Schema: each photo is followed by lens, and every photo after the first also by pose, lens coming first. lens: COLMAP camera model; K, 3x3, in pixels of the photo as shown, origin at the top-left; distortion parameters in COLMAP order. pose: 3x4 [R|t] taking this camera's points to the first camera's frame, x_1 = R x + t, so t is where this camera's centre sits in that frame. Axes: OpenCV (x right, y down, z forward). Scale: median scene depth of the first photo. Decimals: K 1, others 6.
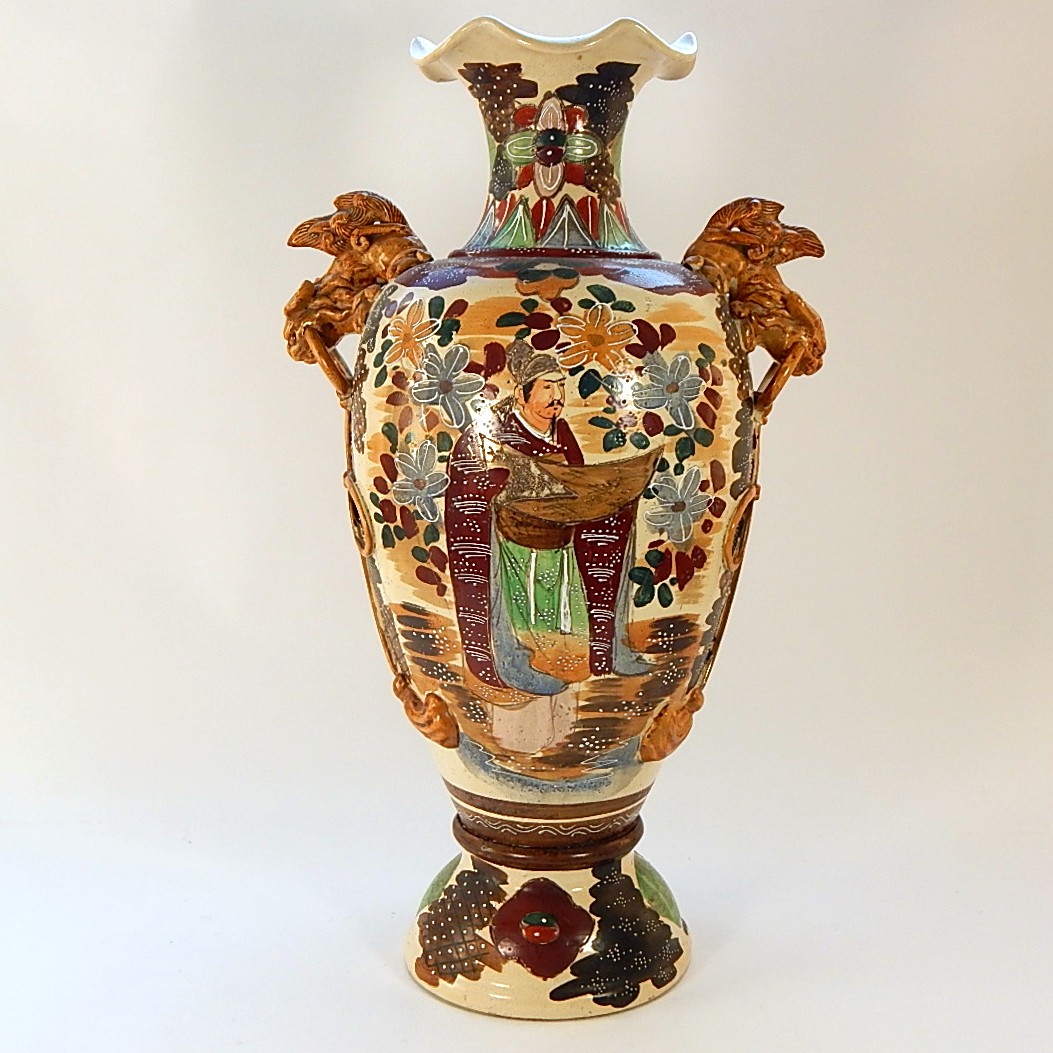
lens RADIAL K [[1450.1, 0, 557.1], [0, 1450.1, 433.8], [0, 0, 1]] dist [0.099046, -0.404825]
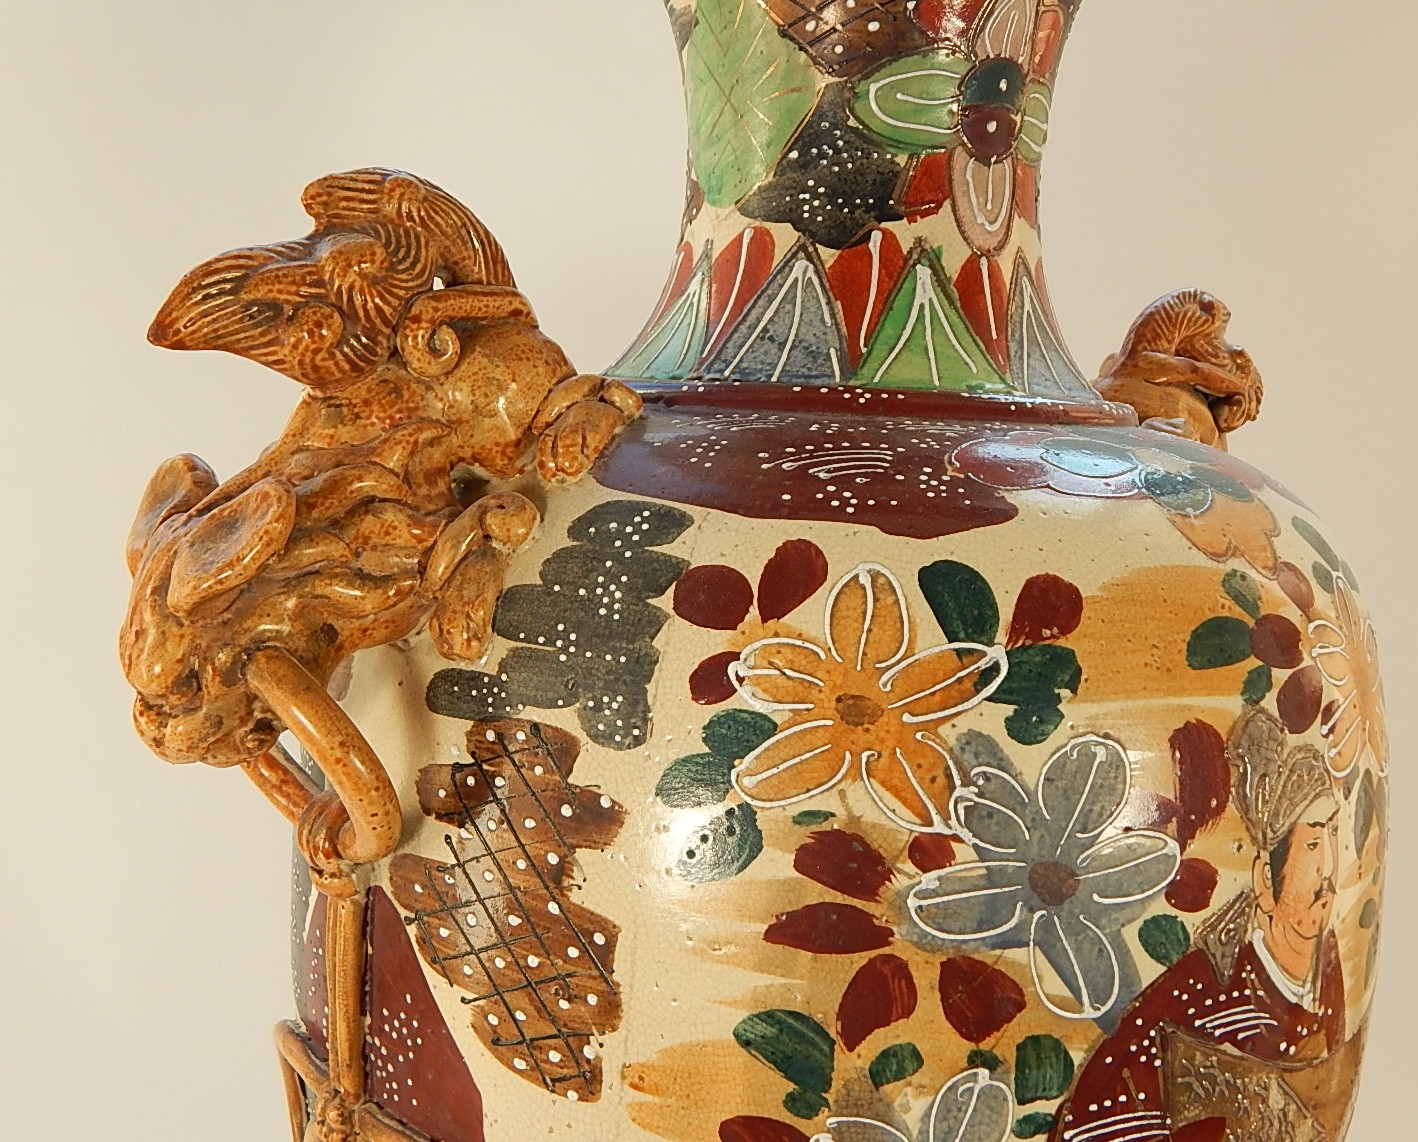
lens RADIAL K [[1463.6, 0, 668.7], [0, 1463.6, 567.4], [0, 0, 1]] dist [0.016826, -0.022359]
pose [[0.772815, -0.044595, 0.633062, -0.301617], [0.021343, 0.998790, 0.044303, -0.104077], [-0.634272, -0.020727, 0.772832, 0.778208]]
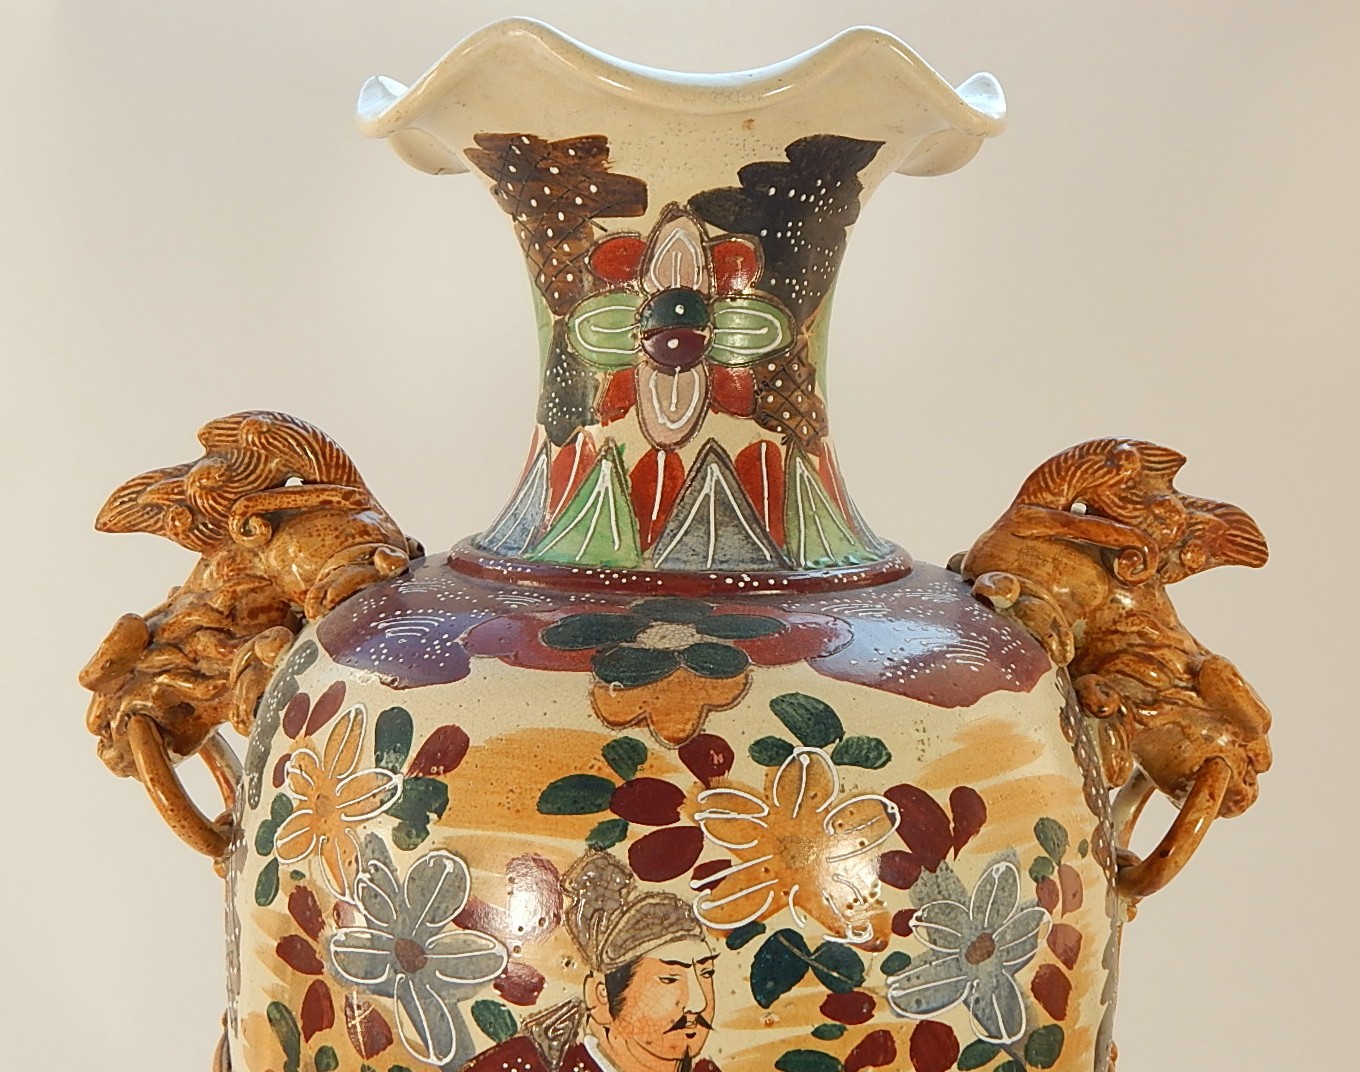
lens RADIAL K [[1459.5, 0, 680.0], [0, 1459.5, 536.0], [0, 0, 1]] dist [0.025054, -0.004764]
pose [[0.999790, 0.006996, 0.019258, -0.011435], [-0.007297, 0.999851, 0.015644, -0.144357], [-0.019146, -0.015781, 0.999692, 0.570980]]
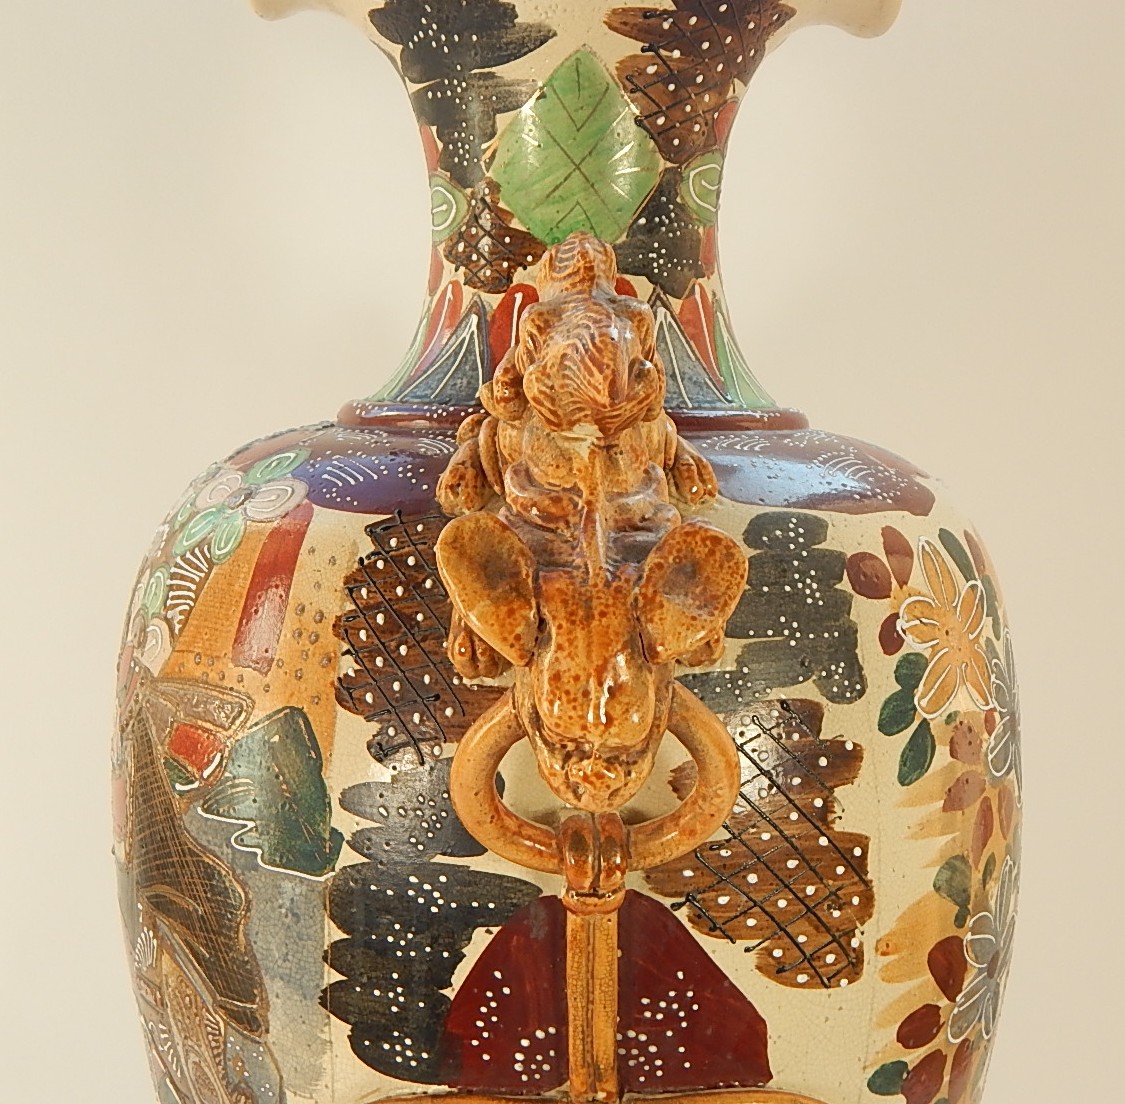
lens RADIAL K [[1437.1, 0, 595.3], [0, 1437.1, 508.3], [0, 0, 1]] dist [0.019777, -0.034238]
pose [[-0.049231, -0.086459, 0.995038, -0.483502], [0.087876, 0.992008, 0.090544, -0.143376], [-0.994914, 0.091898, -0.041240, 1.079454]]
